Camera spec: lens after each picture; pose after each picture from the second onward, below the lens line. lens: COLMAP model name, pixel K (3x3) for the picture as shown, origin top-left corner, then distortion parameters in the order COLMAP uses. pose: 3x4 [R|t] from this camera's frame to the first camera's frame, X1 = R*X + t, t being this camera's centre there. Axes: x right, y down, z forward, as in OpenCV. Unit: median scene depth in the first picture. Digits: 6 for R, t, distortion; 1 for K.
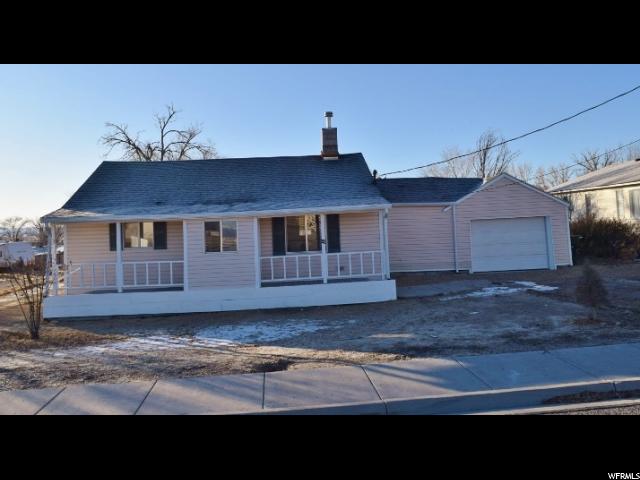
lens RADIAL K [[548.5, 0, 304.4], [0, 548.5, 204.0], [0, 0, 1]] dist [-0.007154, -0.005090]
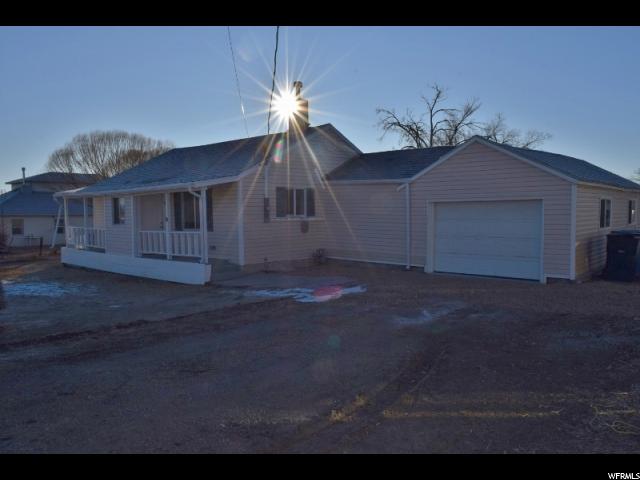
lens RADIAL K [[493.5, 0, 316.9], [0, 493.5, 239.7], [0, 0, 1]] dist [-0.009937, -0.003326]
pose [[0.711820, 0.077057, -0.698122, 0.676654], [0.005931, 0.993269, 0.115682, 0.000686], [0.702337, -0.086485, 0.706571, 0.414000]]
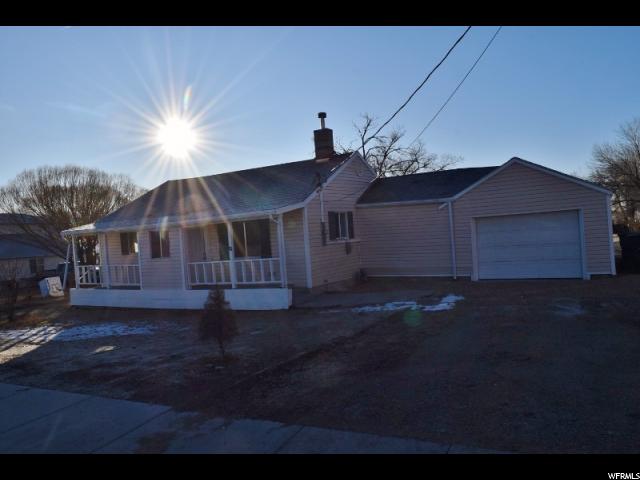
lens RADIAL K [[493.5, 0, 316.9], [0, 493.5, 239.7], [0, 0, 1]] dist [-0.009937, -0.003326]
pose [[0.842850, -0.010115, -0.538053, 0.514865], [0.054200, 0.996335, 0.066173, -0.000720], [0.535412, -0.084936, 0.840309, 0.235358]]
